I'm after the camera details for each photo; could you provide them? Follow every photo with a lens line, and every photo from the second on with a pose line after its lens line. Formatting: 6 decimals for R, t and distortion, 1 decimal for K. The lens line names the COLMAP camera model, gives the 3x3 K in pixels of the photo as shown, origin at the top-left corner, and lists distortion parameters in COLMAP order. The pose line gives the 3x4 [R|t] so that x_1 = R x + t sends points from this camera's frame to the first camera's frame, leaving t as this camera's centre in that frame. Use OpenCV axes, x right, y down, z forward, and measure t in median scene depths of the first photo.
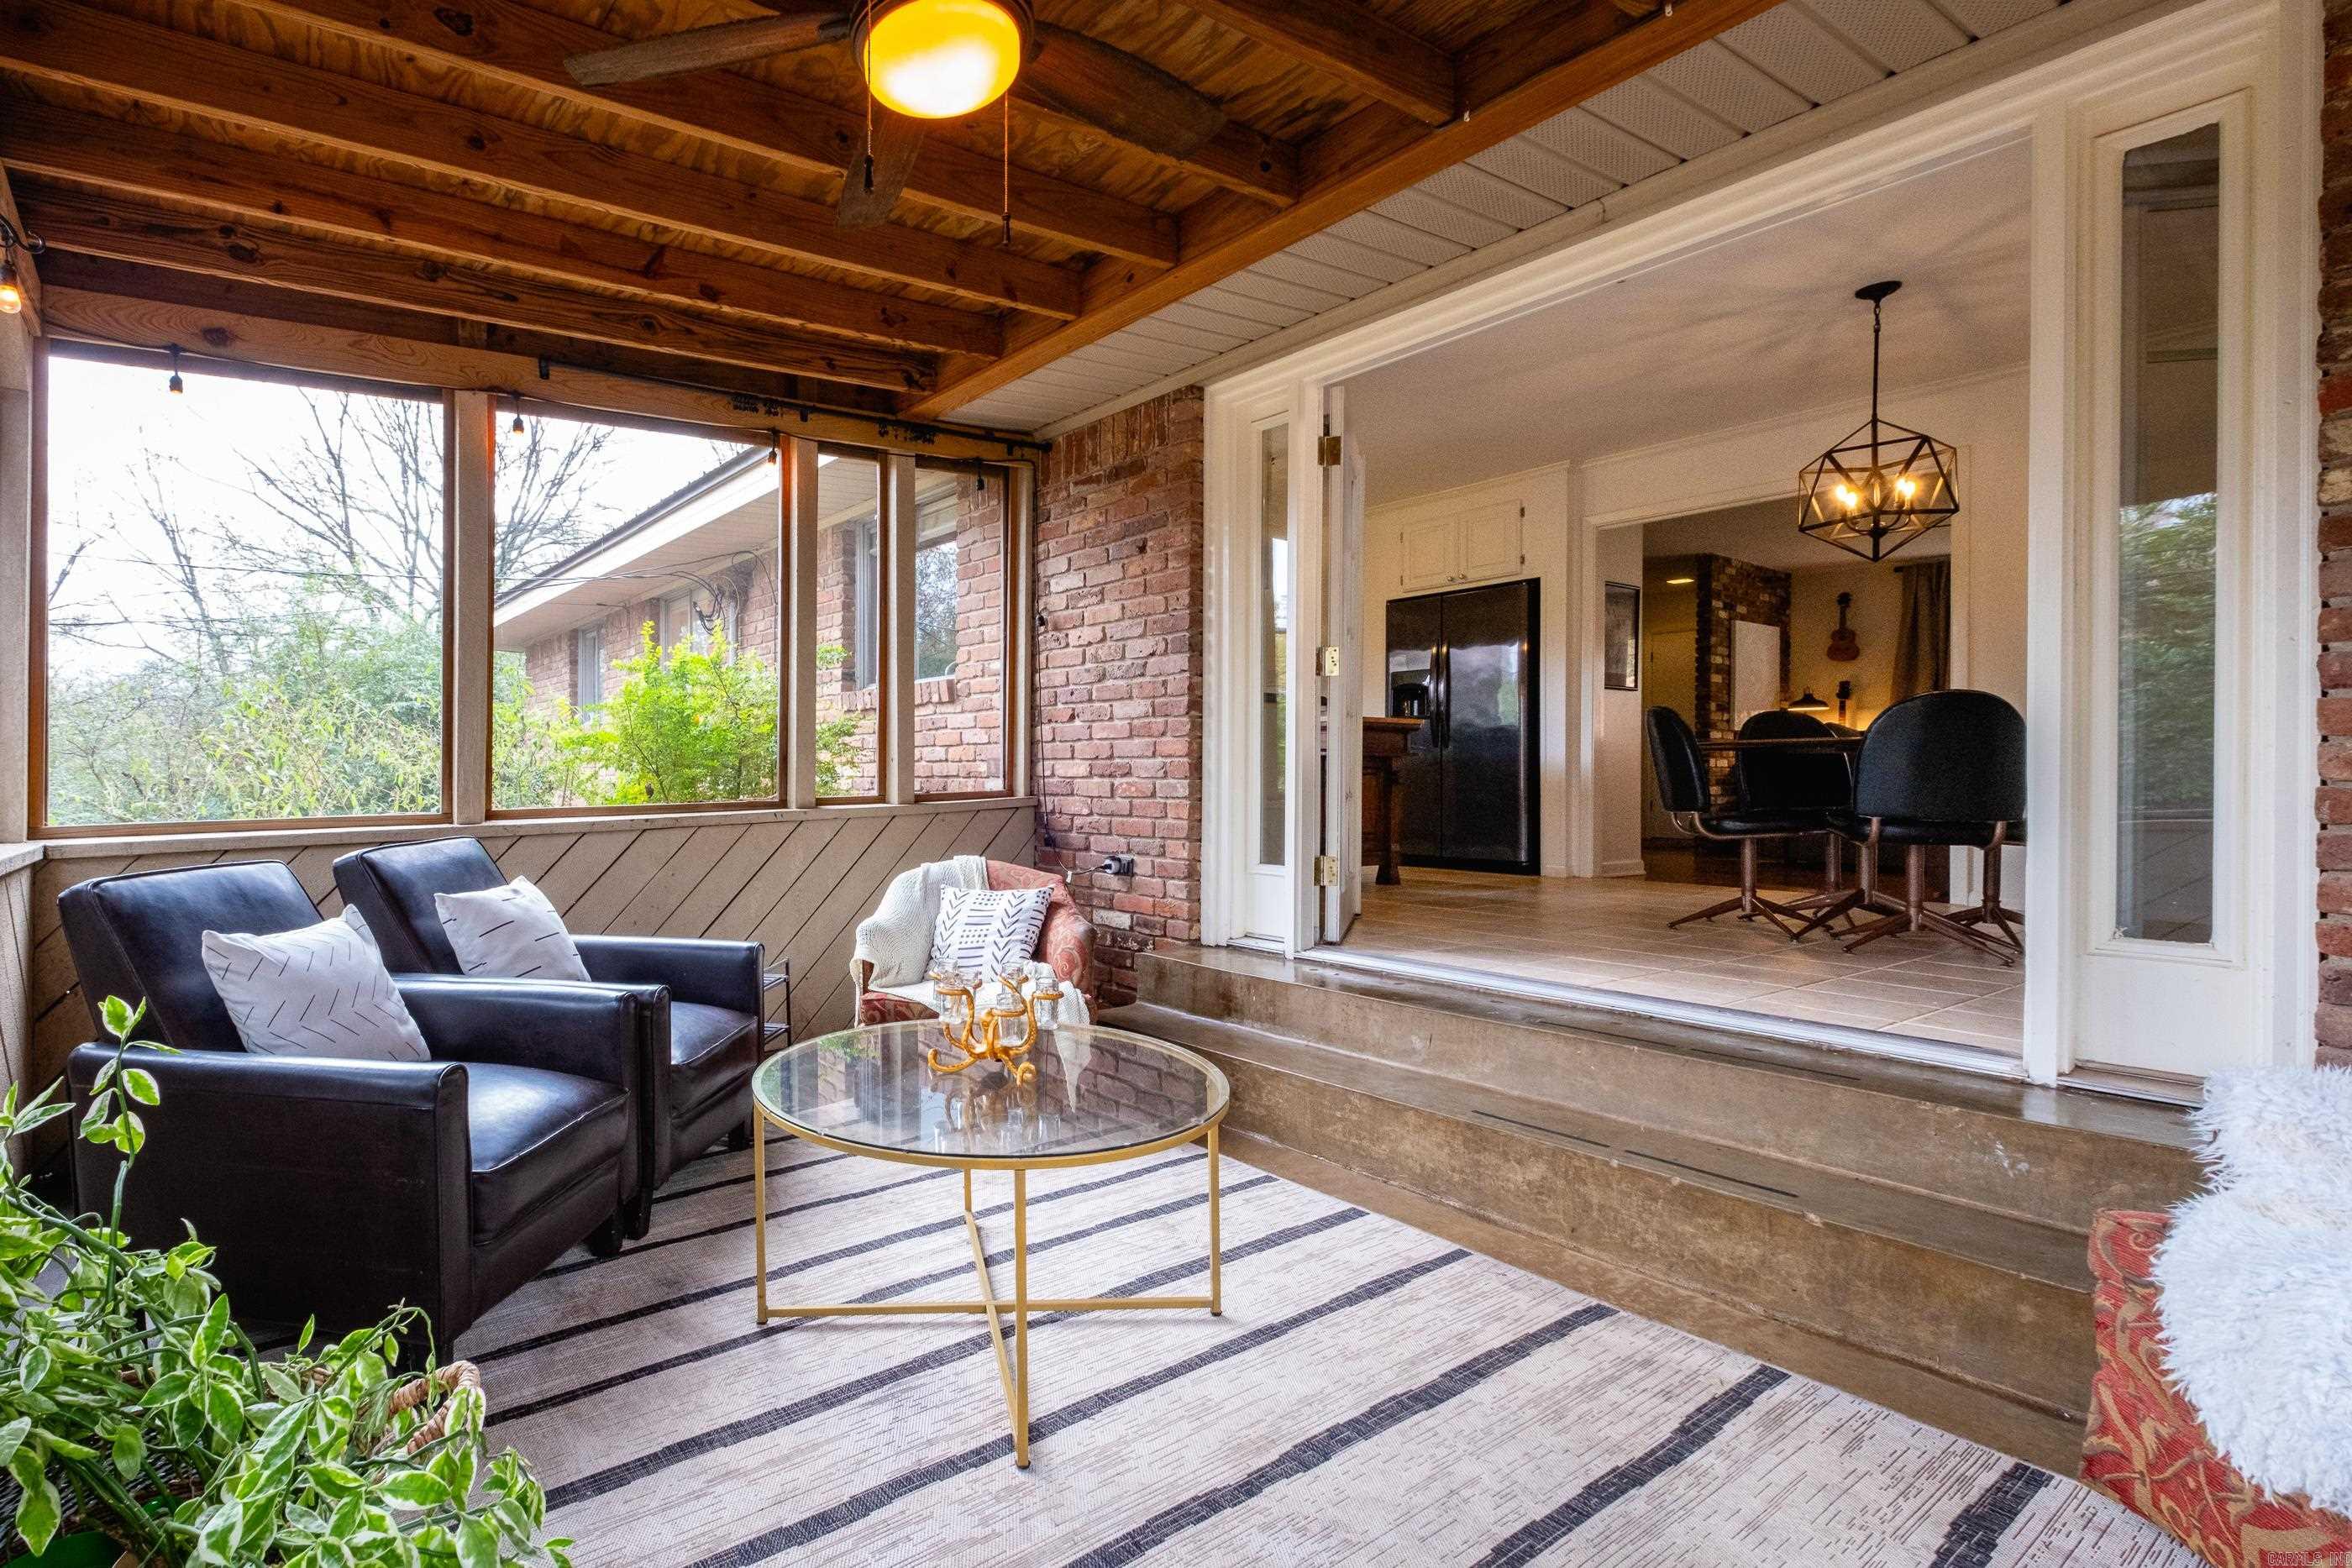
lens RADIAL K [[1089.3, 0, 885.6], [0, 1089.3, 780.5], [0, 0, 1]] dist [0.004569, 0.000934]
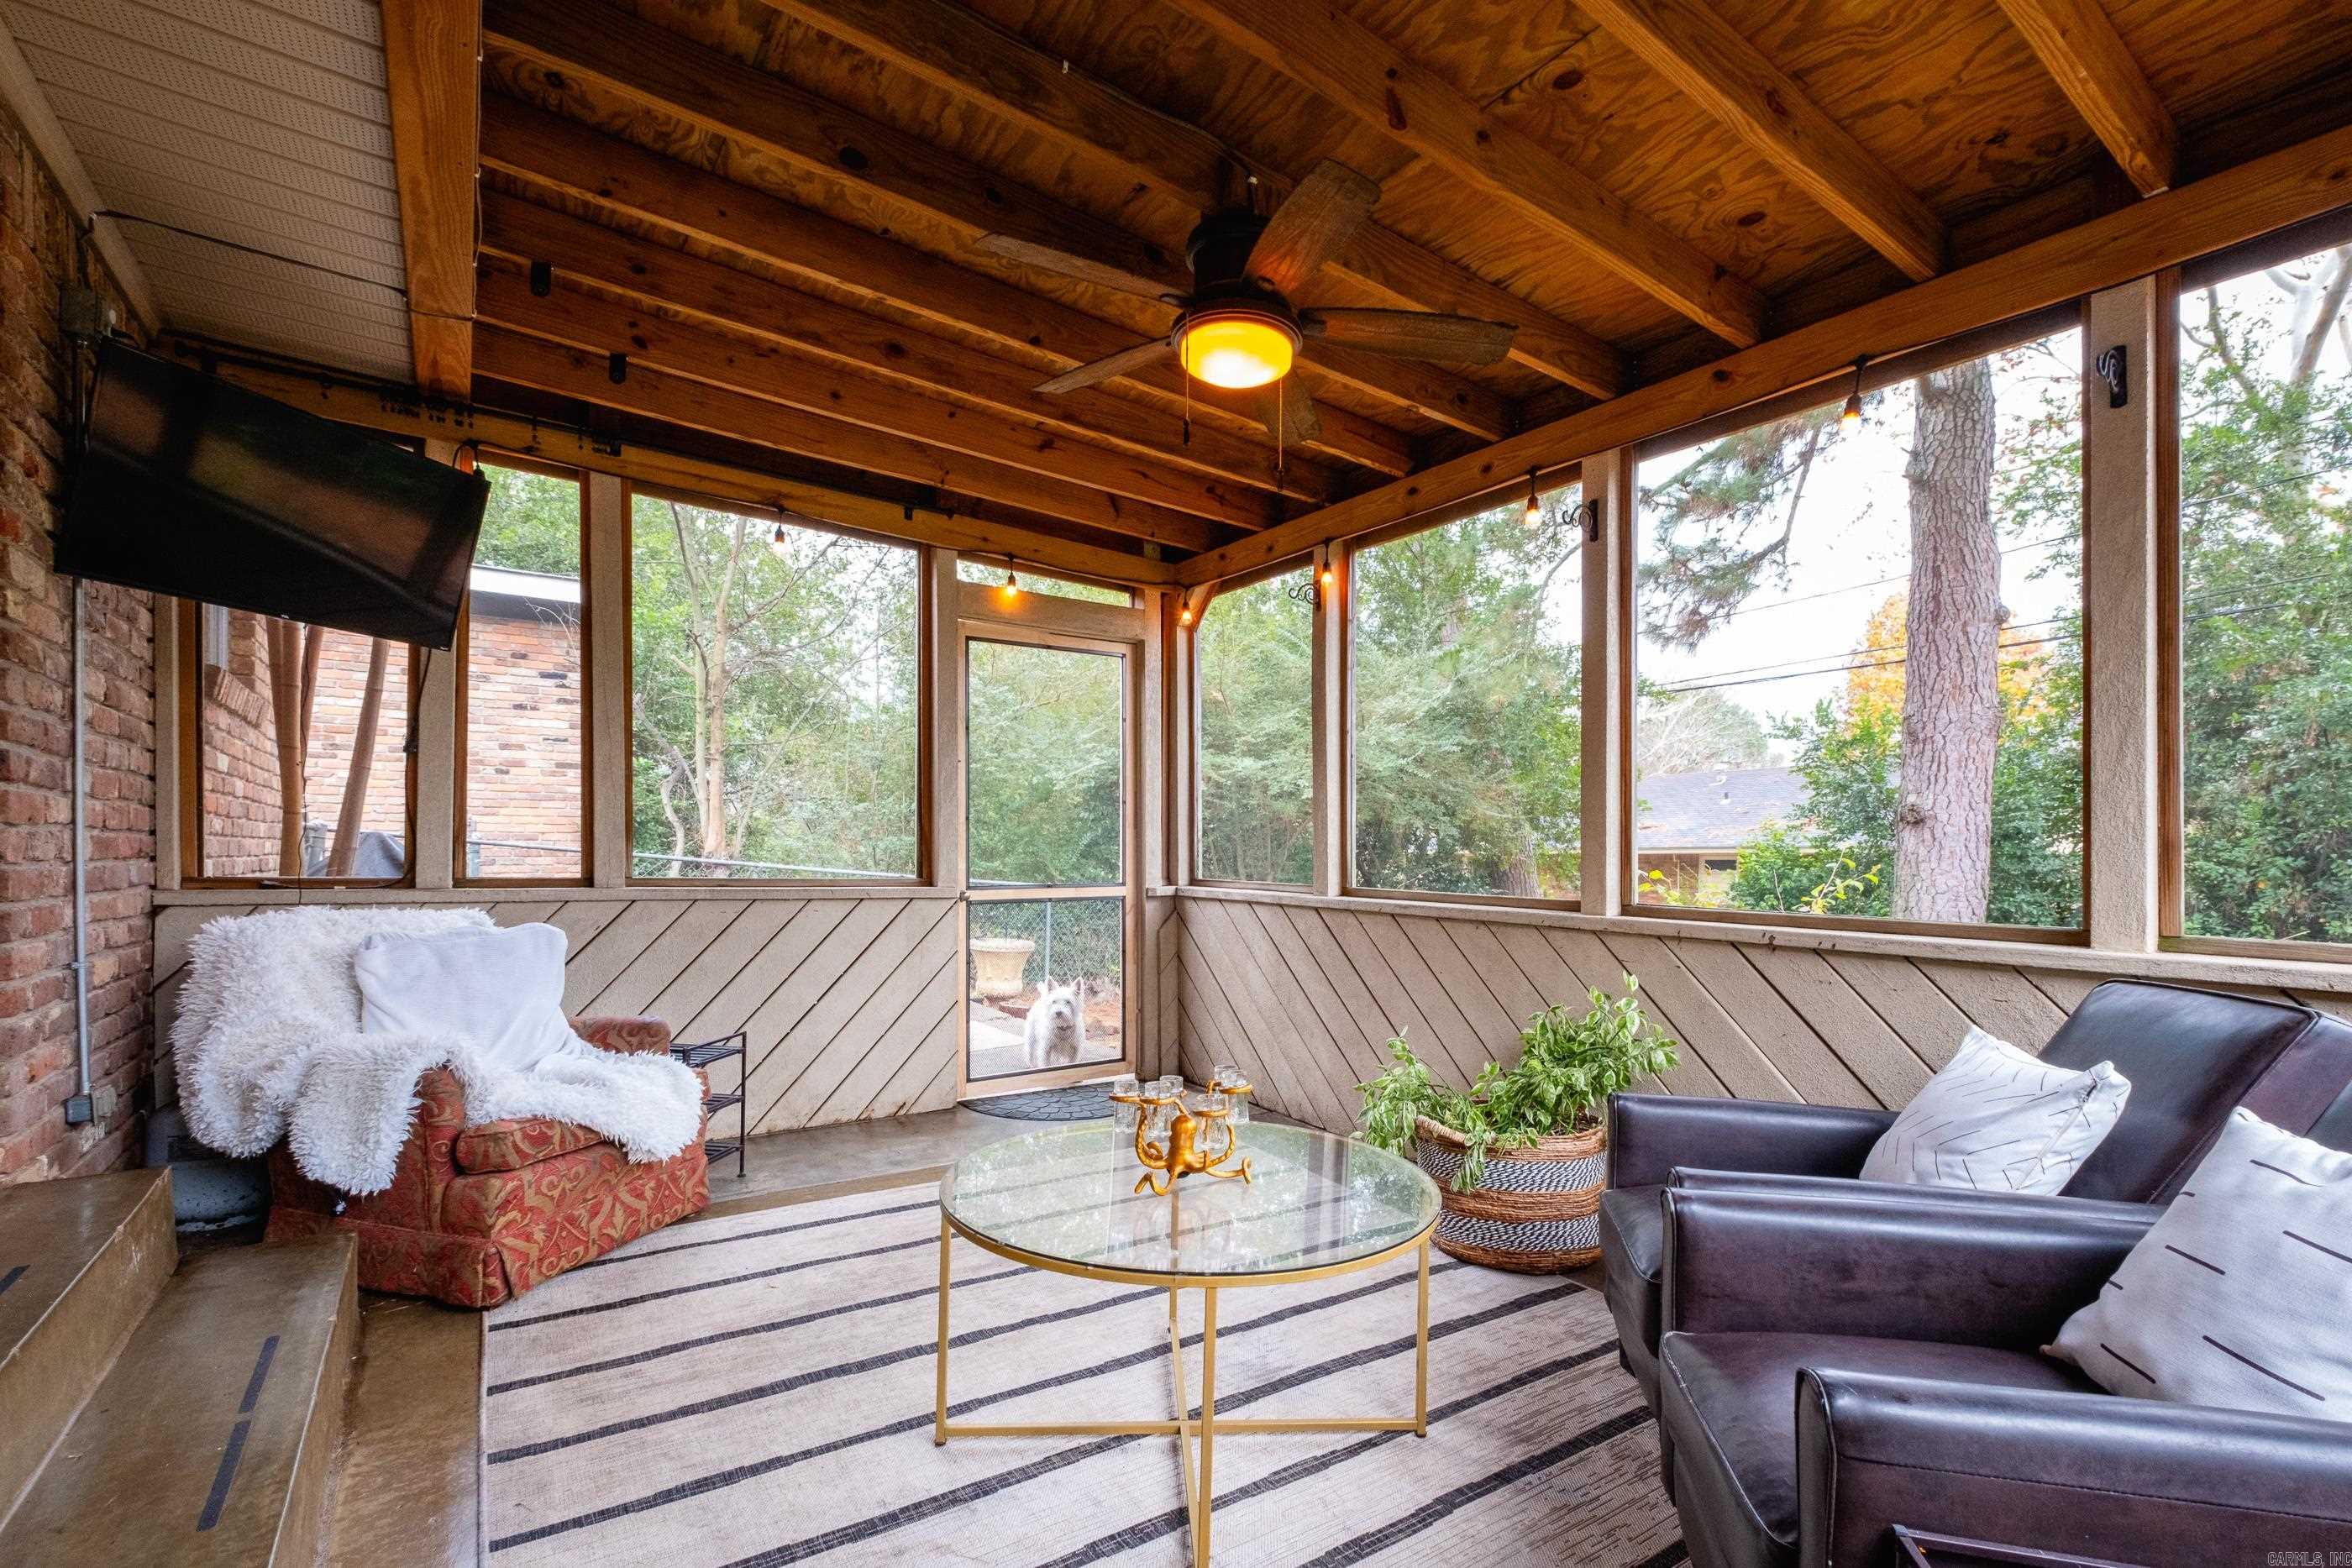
lens RADIAL K [[1033.0, 0, 1163.1], [0, 1033.0, 863.9], [0, 0, 1]] dist [0.006447, -0.004950]
pose [[-0.999103, -0.005497, -0.041989, 0.084928], [-0.006402, 0.999749, 0.021454, -0.013595], [0.041861, 0.021704, -0.998888, 1.034045]]
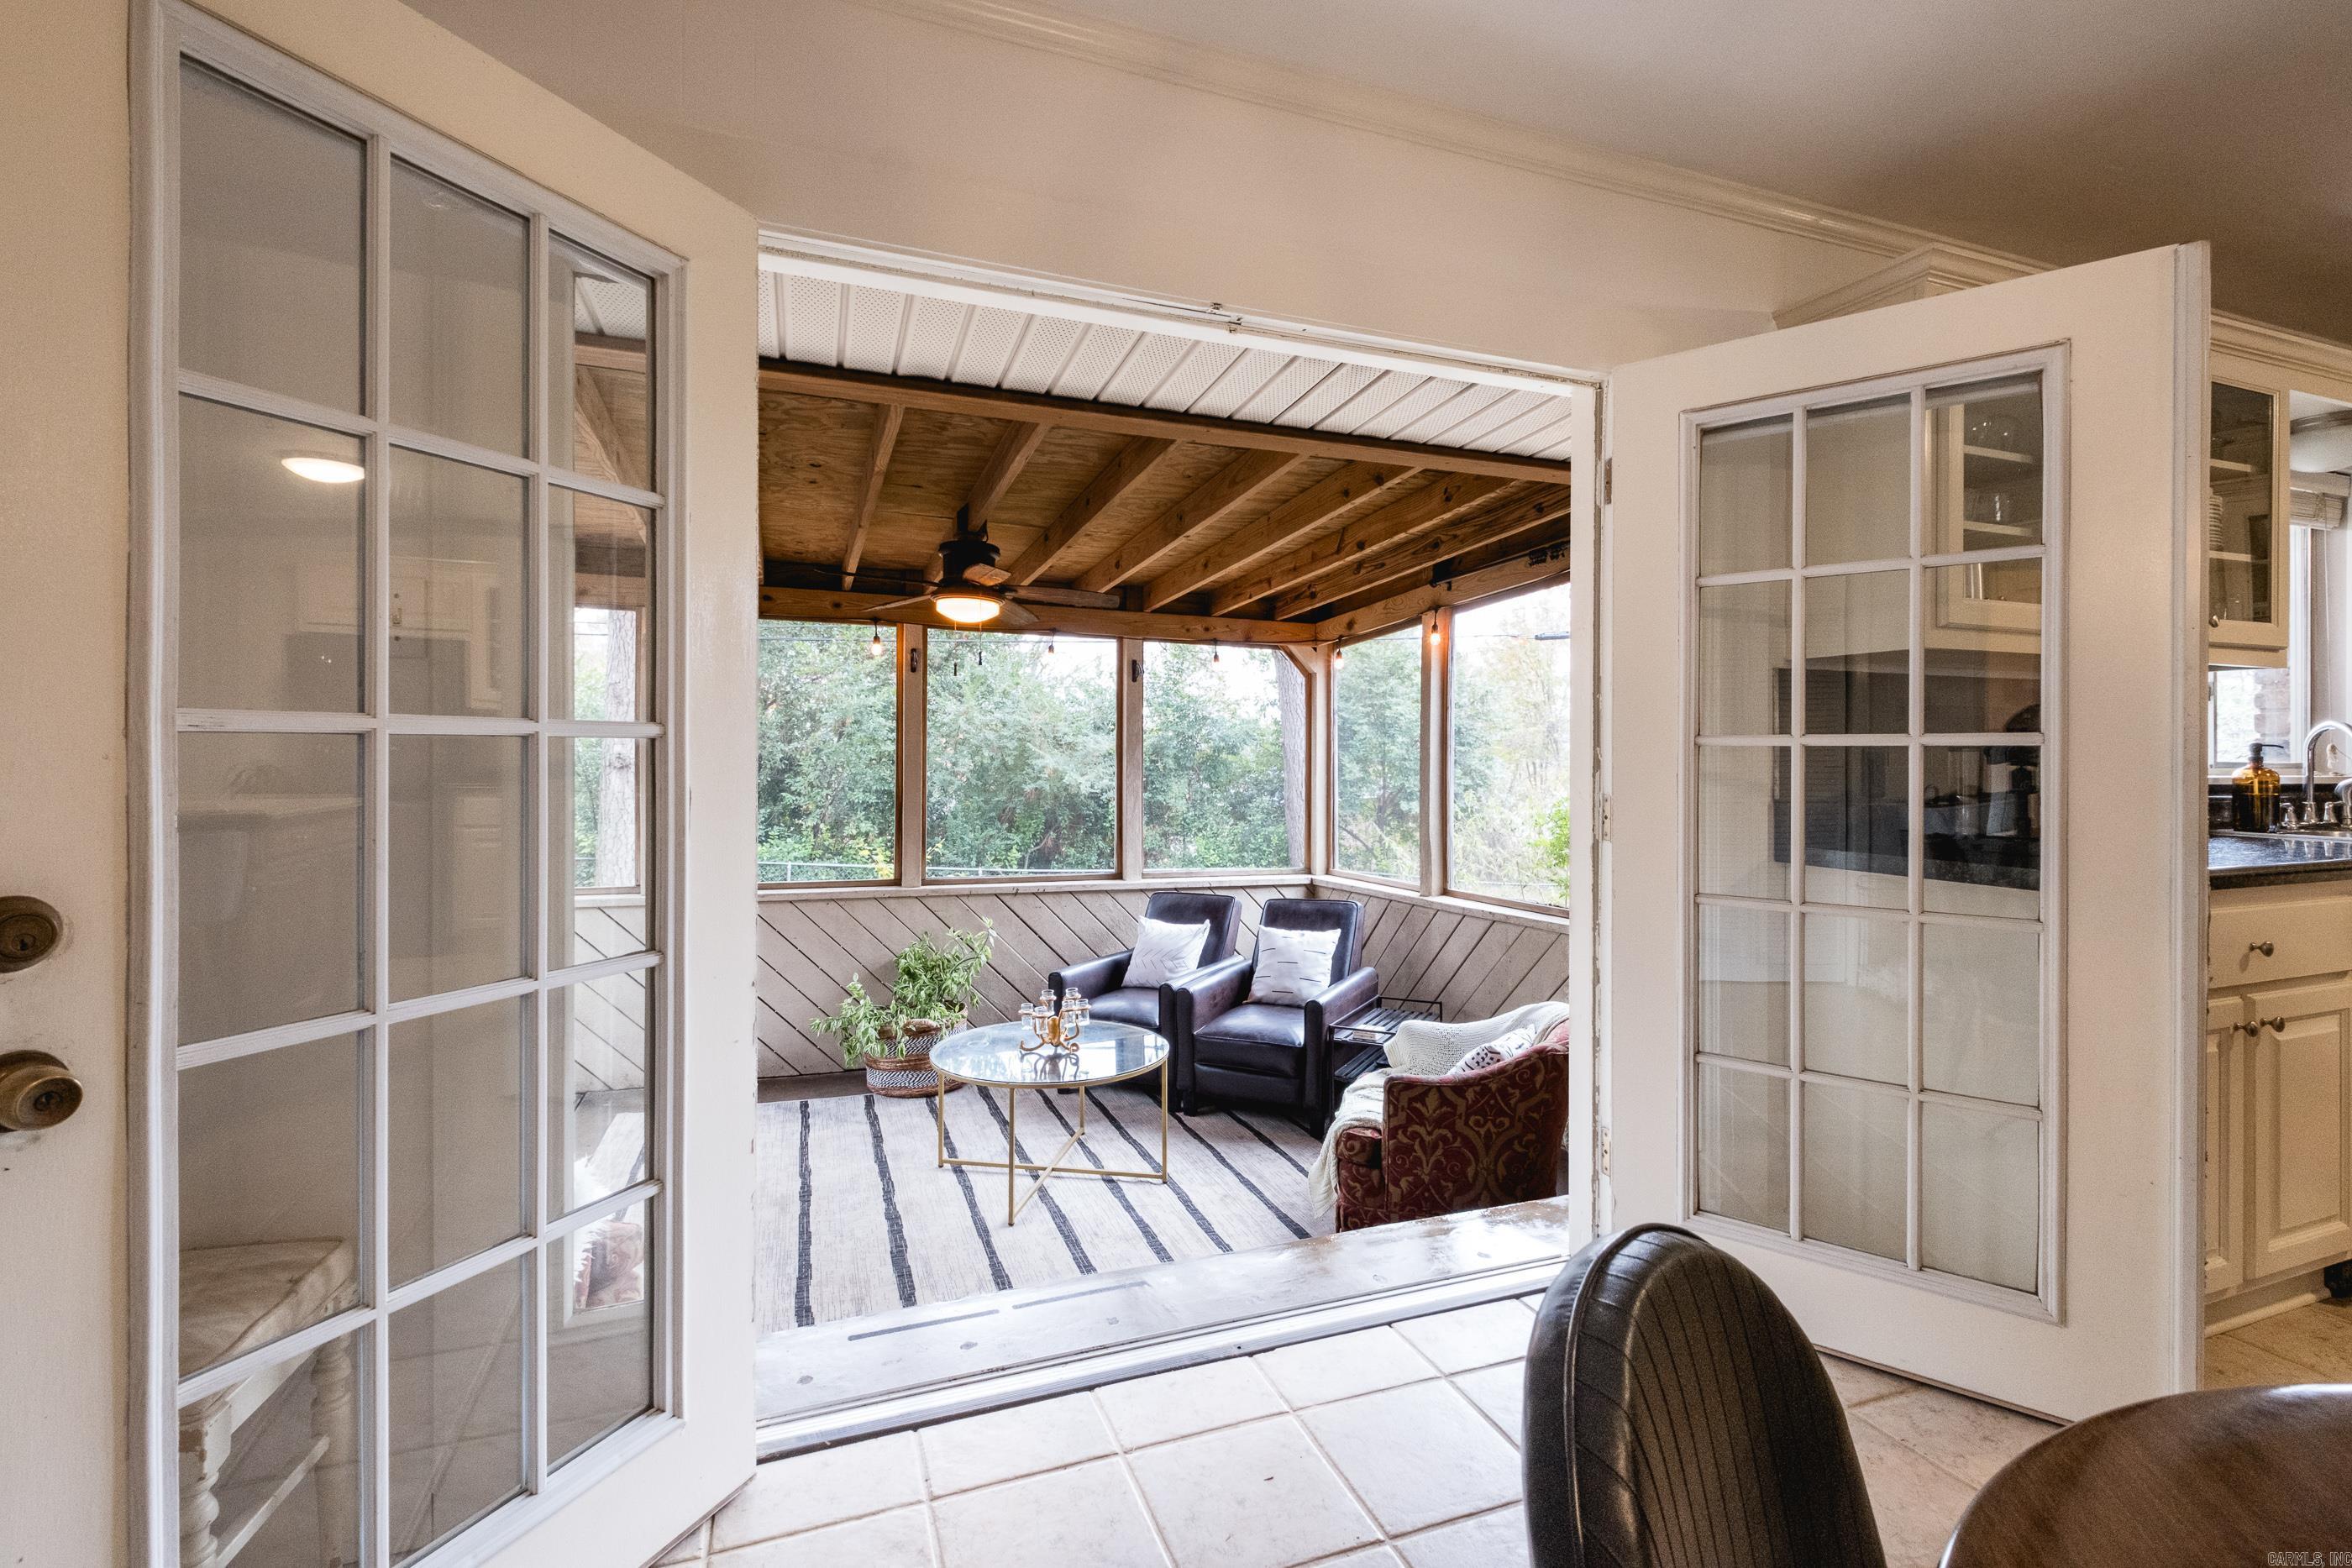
lens RADIAL K [[1033.0, 0, 1170.9], [0, 1033.0, 765.4], [0, 0, 1]] dist [0.006447, -0.004950]
pose [[-0.207069, 0.007939, -0.978294, 1.018135], [-0.009638, 0.999902, 0.010155, -0.141574], [0.978279, 0.011532, -0.206972, 0.869401]]
